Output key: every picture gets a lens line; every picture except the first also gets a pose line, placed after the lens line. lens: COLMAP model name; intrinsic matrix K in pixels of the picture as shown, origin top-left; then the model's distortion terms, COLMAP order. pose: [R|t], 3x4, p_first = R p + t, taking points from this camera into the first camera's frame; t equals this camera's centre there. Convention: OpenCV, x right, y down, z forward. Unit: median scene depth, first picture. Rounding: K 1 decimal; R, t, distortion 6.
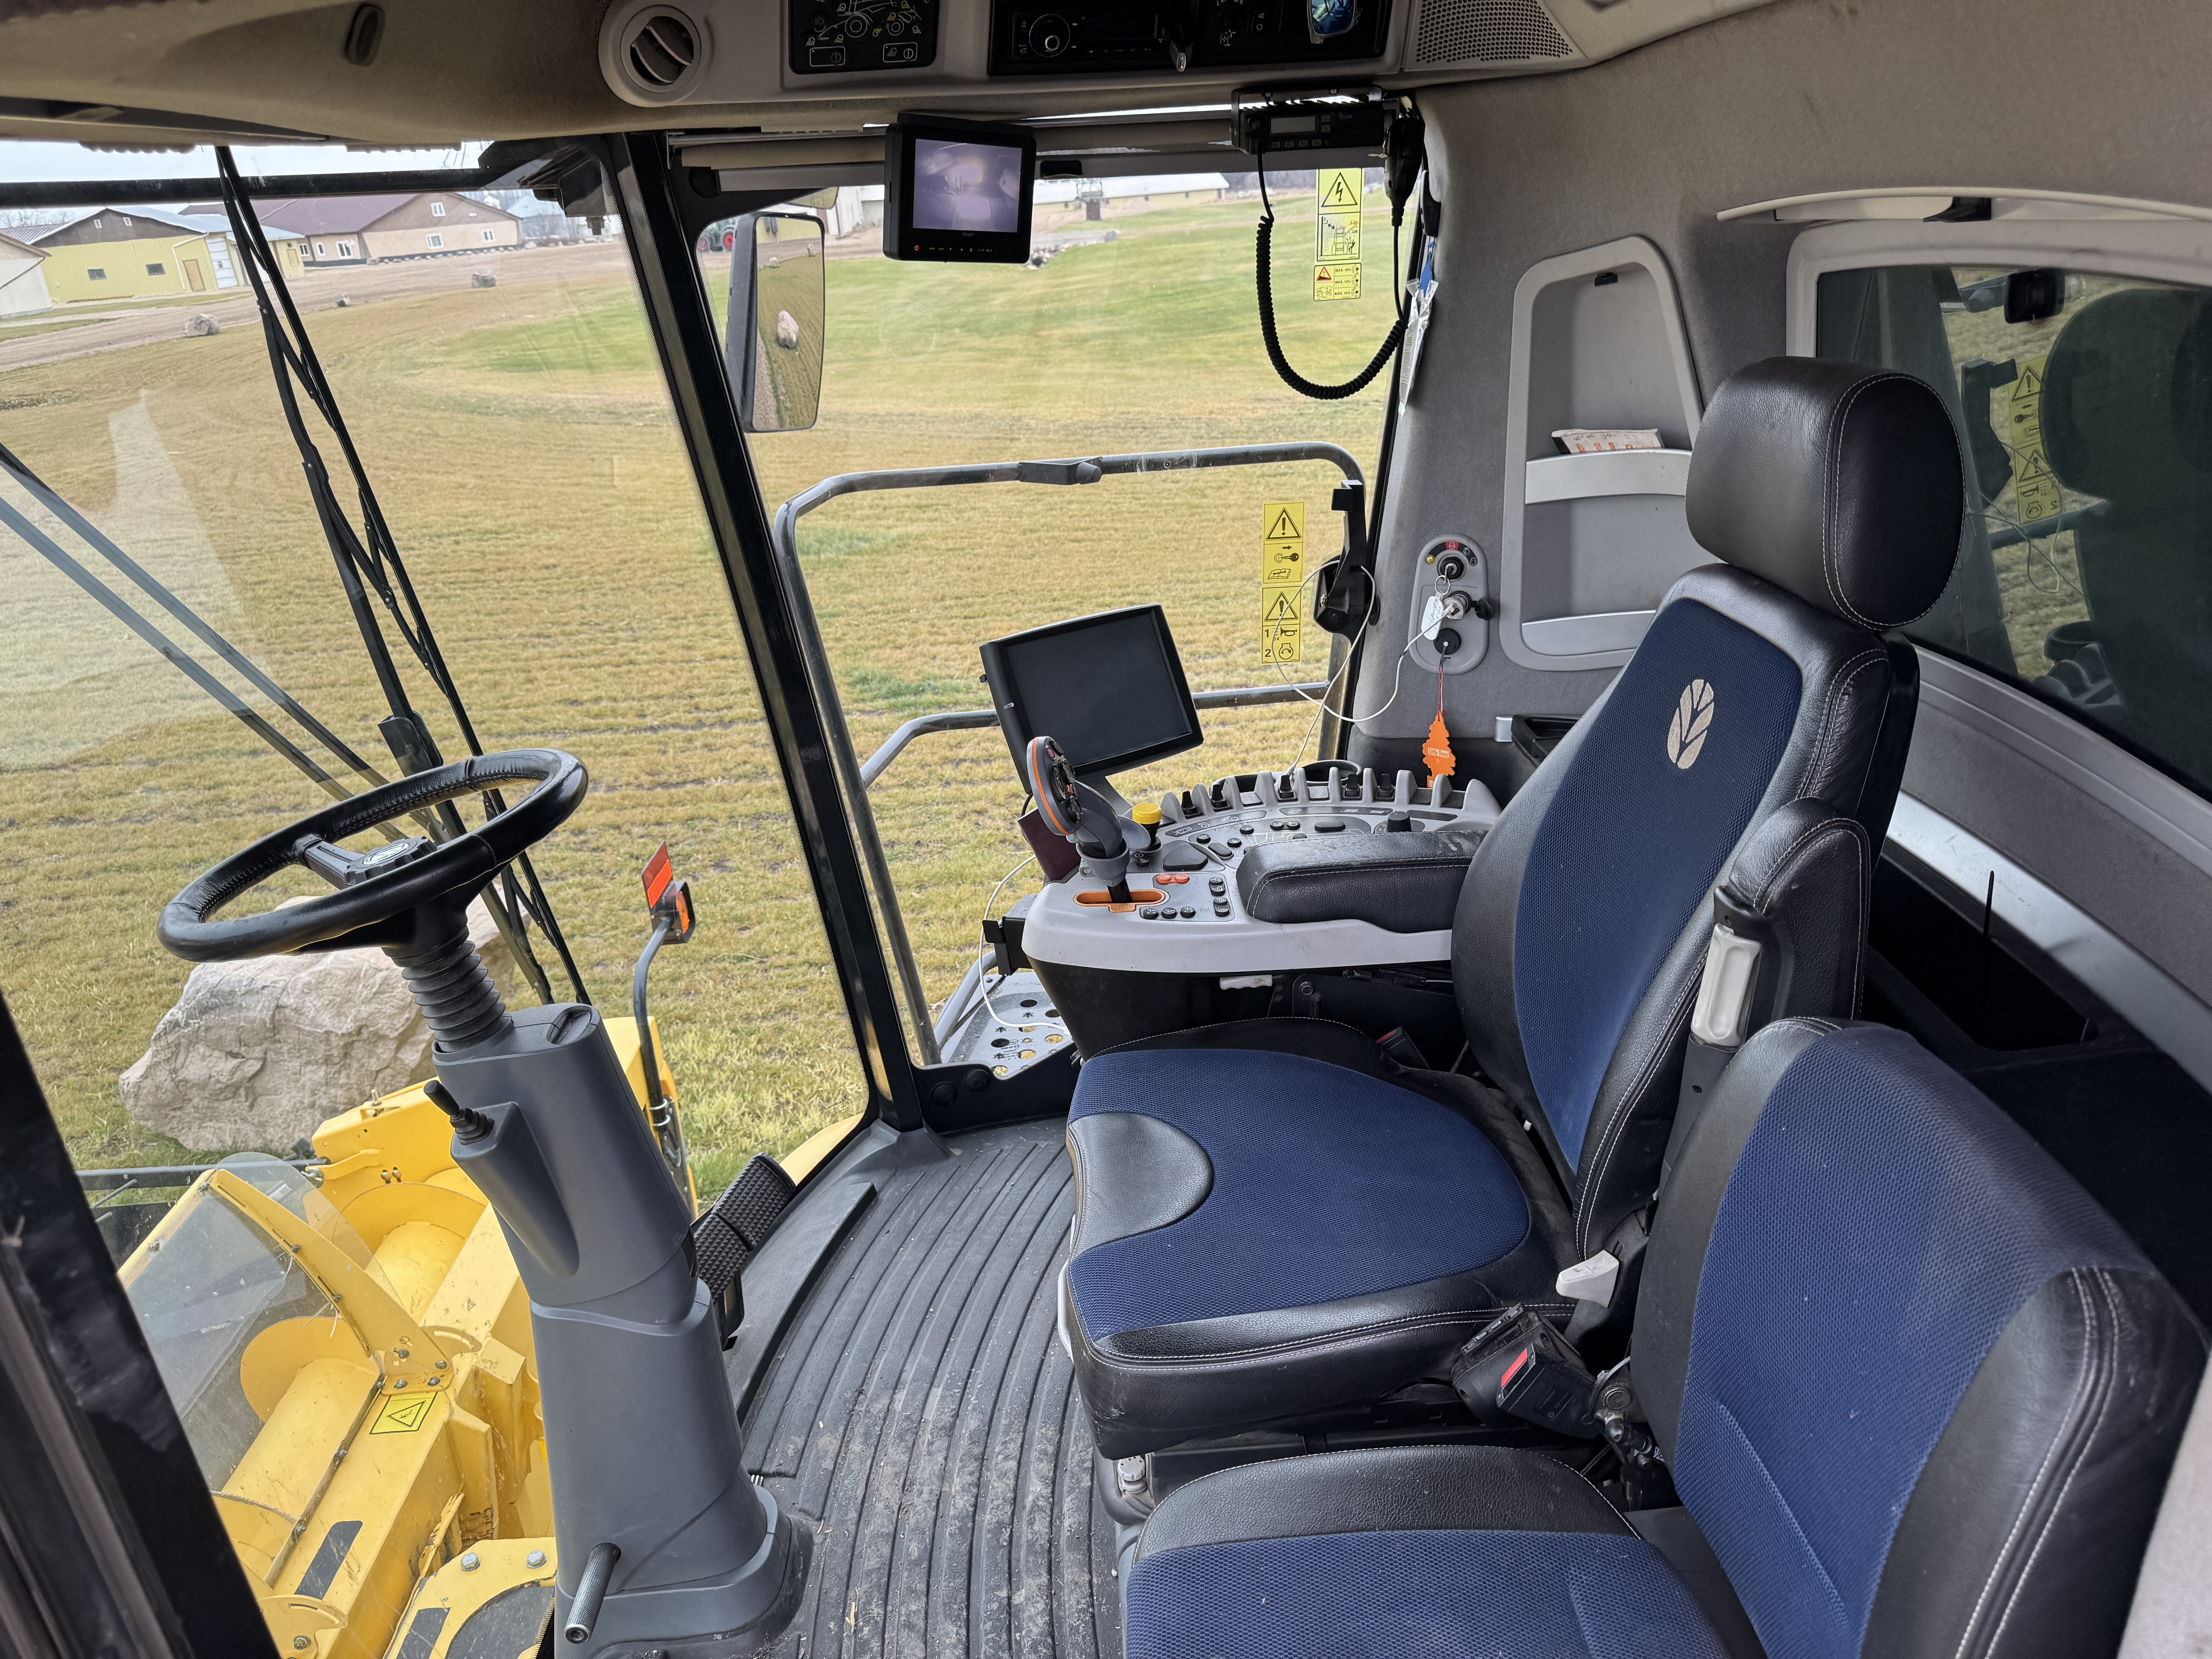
lens RADIAL K [[1556.7, 0, 1112.3], [0, 1556.7, 899.7], [0, 0, 1]] dist [0.075488, -0.116831]
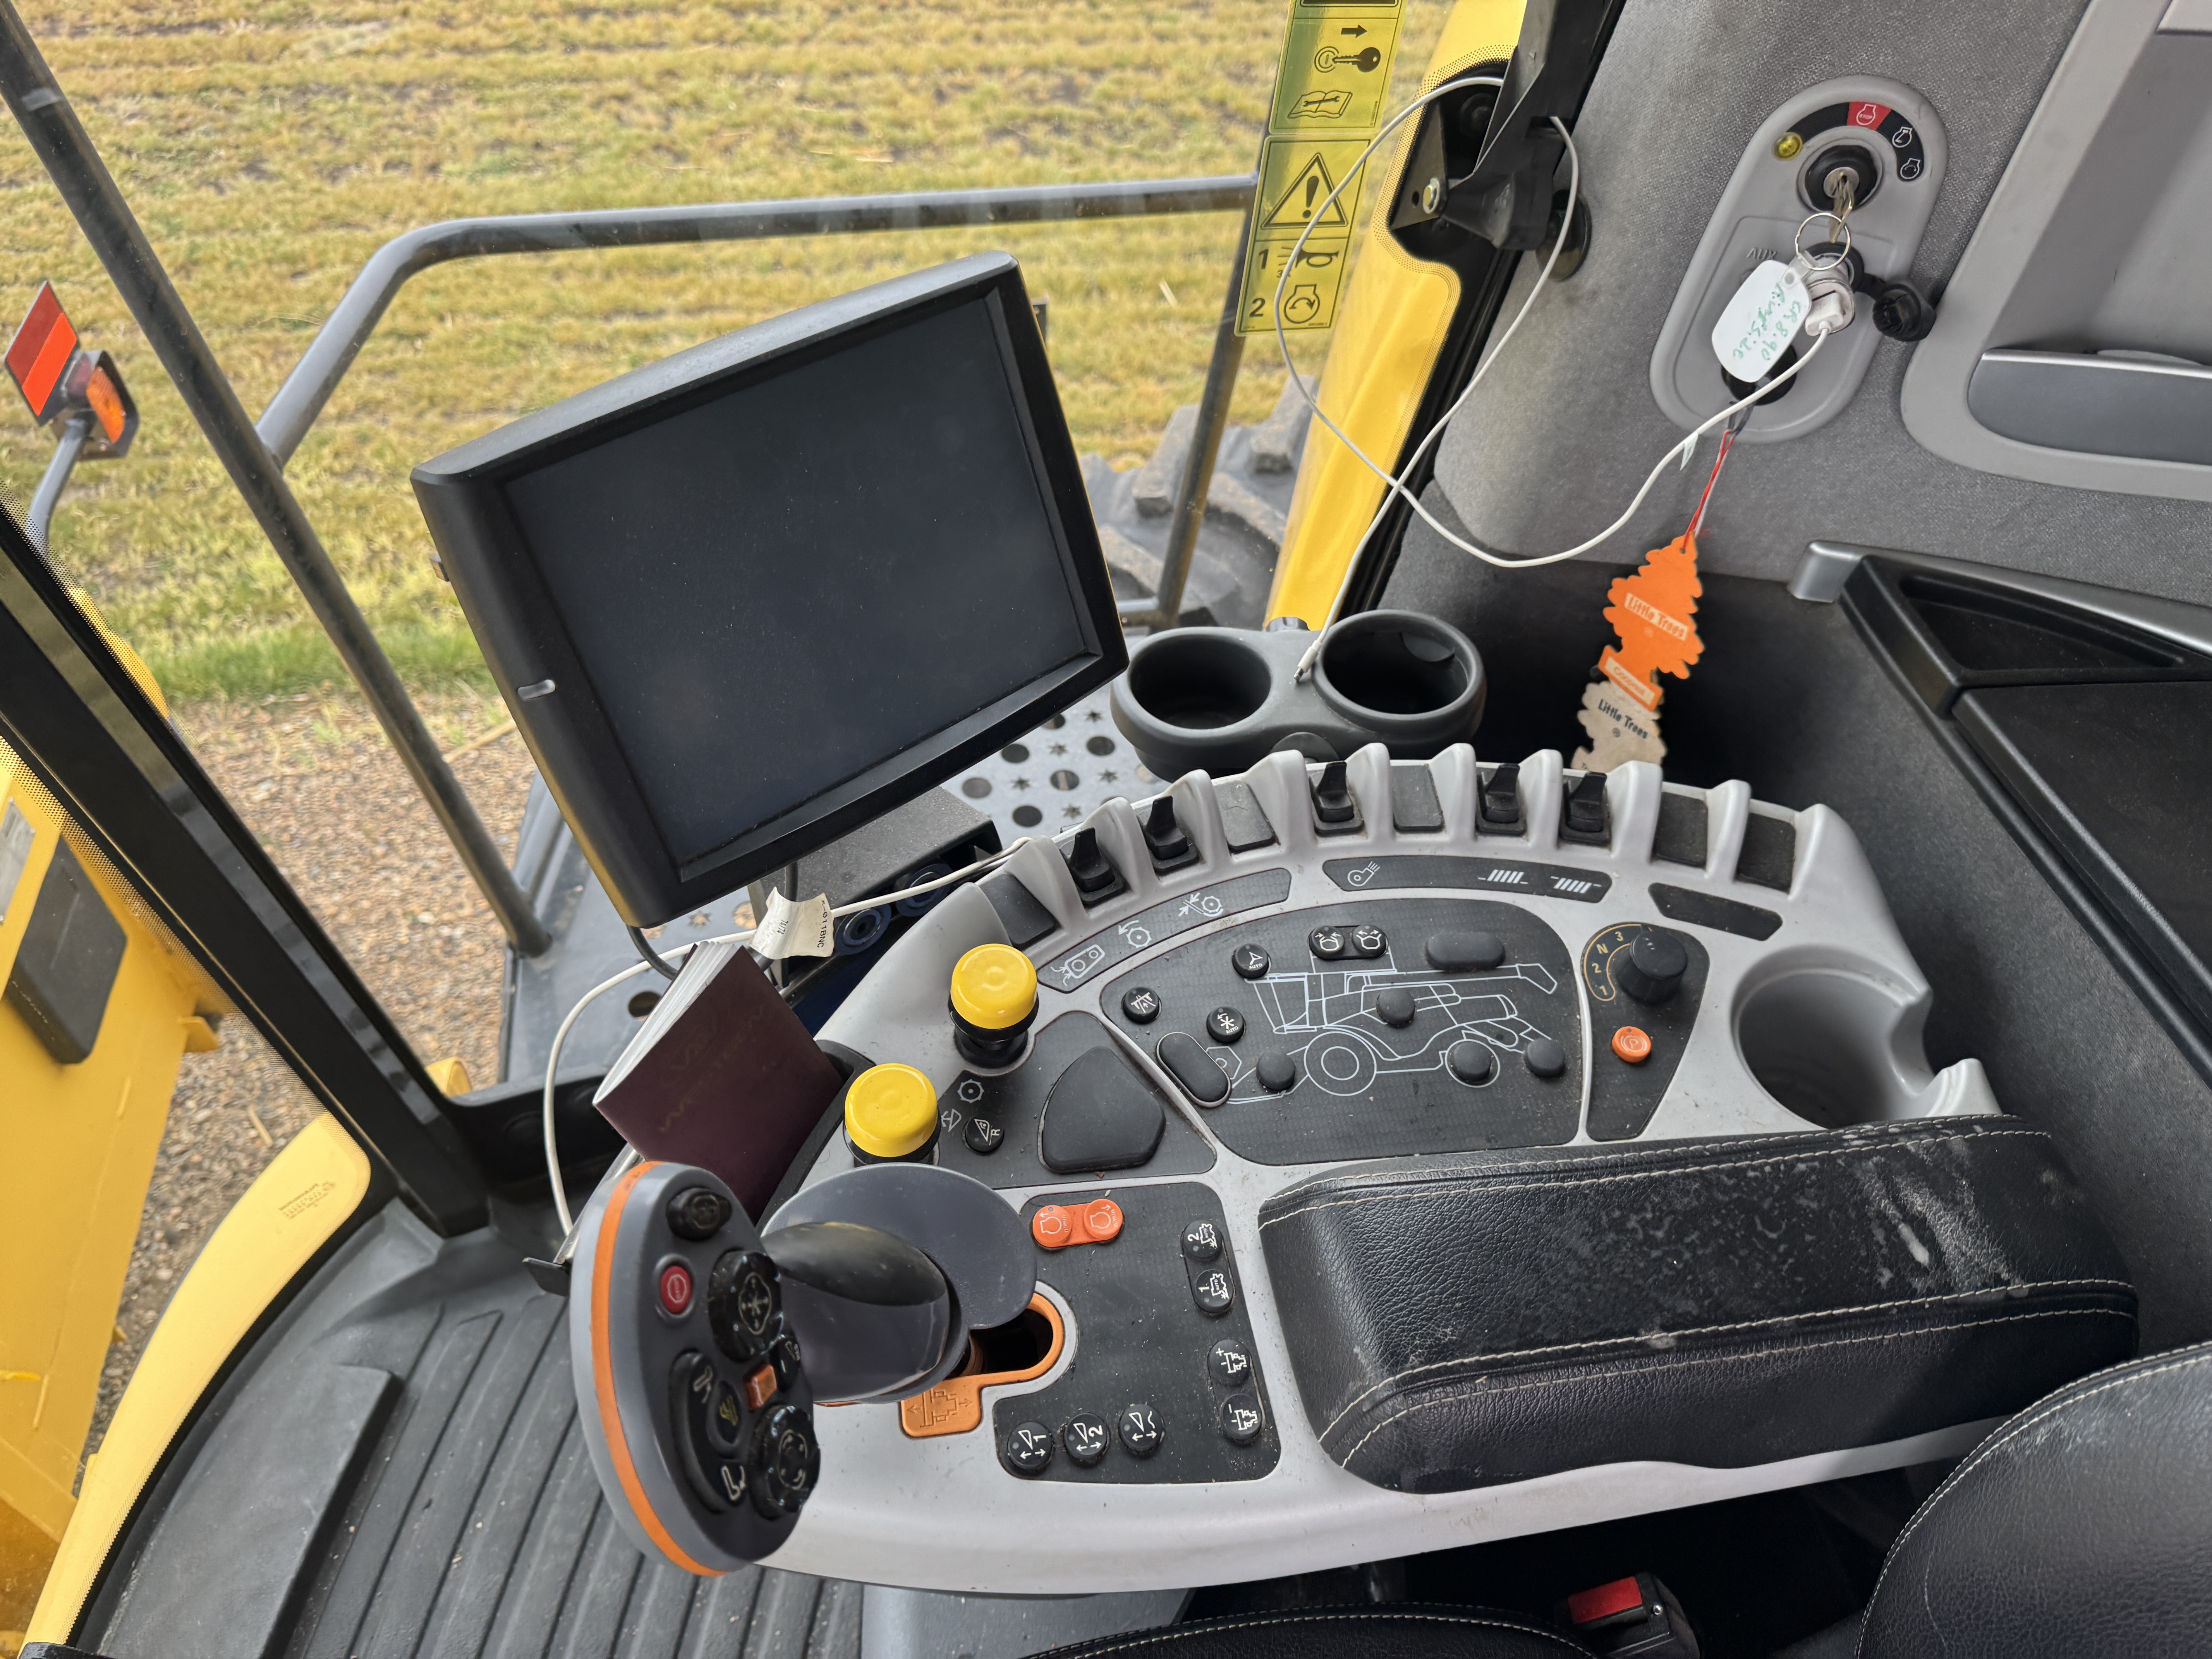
lens RADIAL K [[1588.5, 0, 1106.0], [0, 1588.5, 829.5], [0, 0, 1]] dist [-0.000023, -0.000884]
pose [[0.984117, -0.036164, 0.173798, -0.003386], [-0.036825, 0.916147, 0.399147, -0.061169], [-0.173659, -0.399207, 0.900265, 0.185855]]
